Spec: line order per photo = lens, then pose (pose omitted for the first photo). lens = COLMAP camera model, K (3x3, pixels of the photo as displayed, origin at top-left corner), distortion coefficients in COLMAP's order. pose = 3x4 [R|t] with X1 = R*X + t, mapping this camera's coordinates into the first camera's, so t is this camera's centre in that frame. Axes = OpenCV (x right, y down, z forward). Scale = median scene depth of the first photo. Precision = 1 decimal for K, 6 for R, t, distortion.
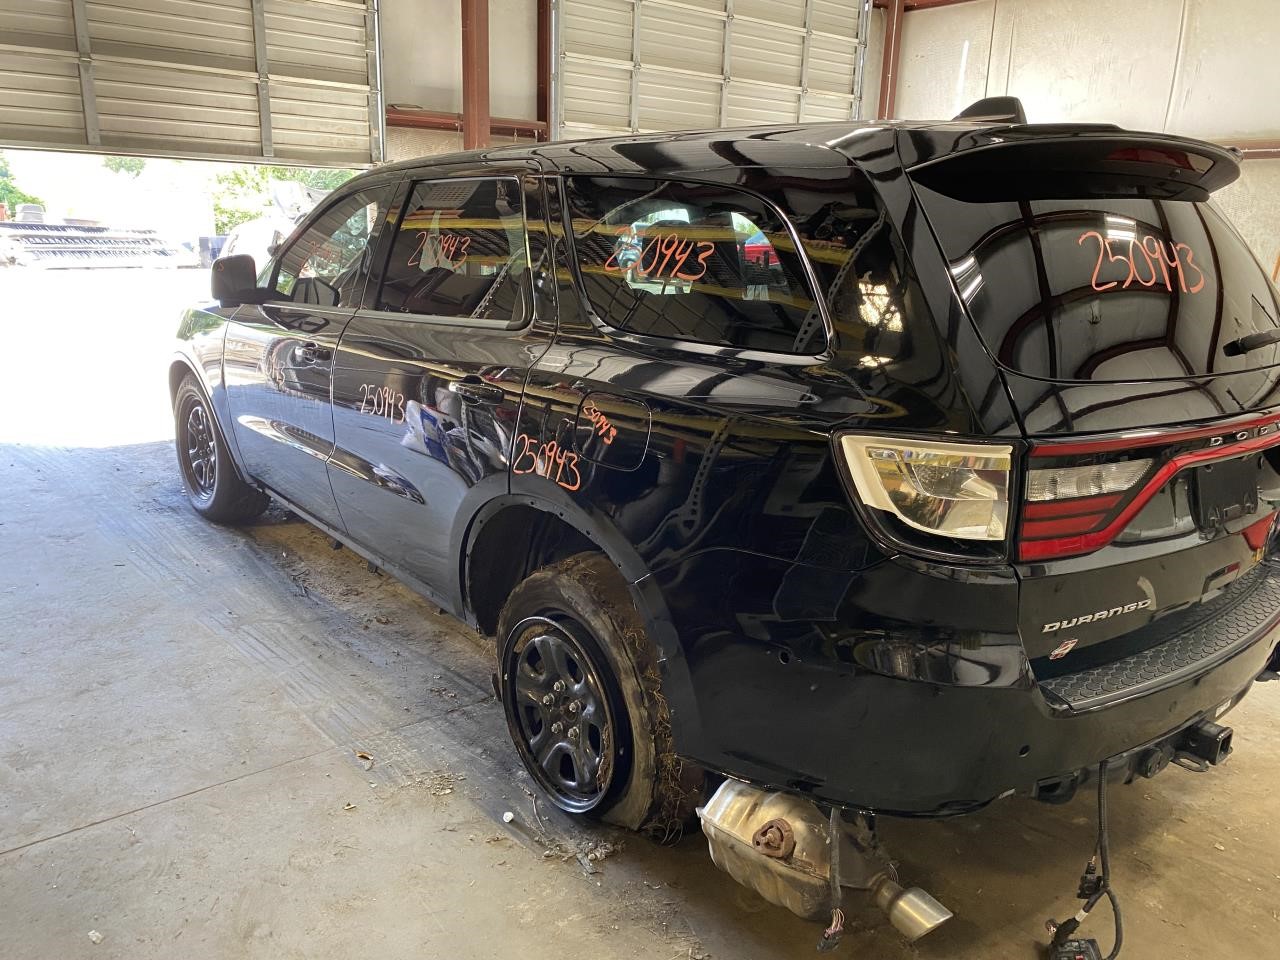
lens RADIAL K [[957.8, 0, 640.4], [0, 957.8, 486.5], [0, 0, 1]] dist [0.008039, 0.002172]
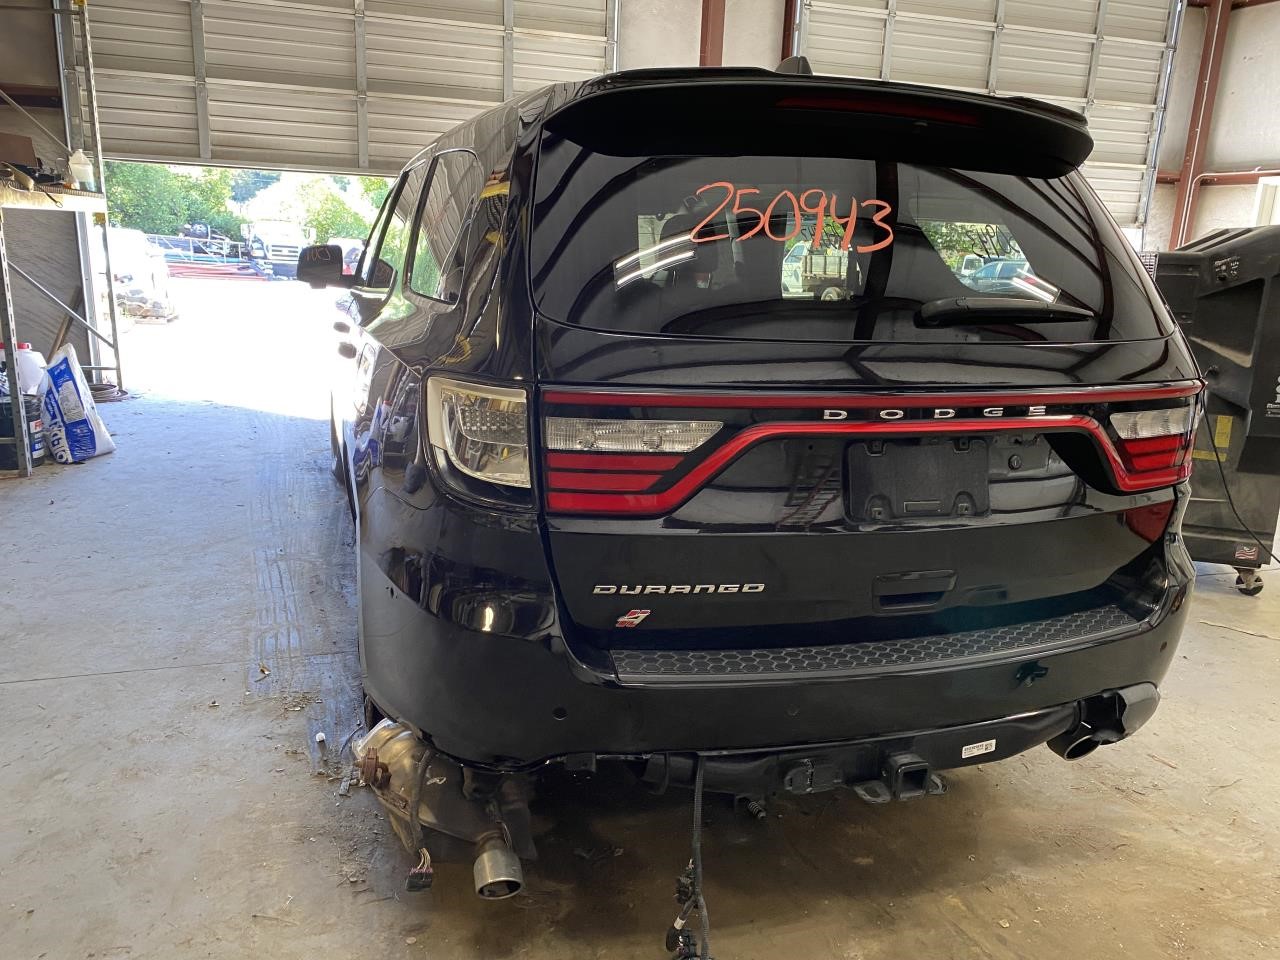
lens RADIAL K [[956.4, 0, 640.0], [0, 956.4, 480.0], [0, 0, 1]] dist [0.016430, -0.006724]
pose [[0.937334, 0.092528, -0.335921, 0.321680], [-0.105002, 0.994288, -0.019119, 0.021616], [0.332234, 0.053194, 0.941696, 0.045813]]
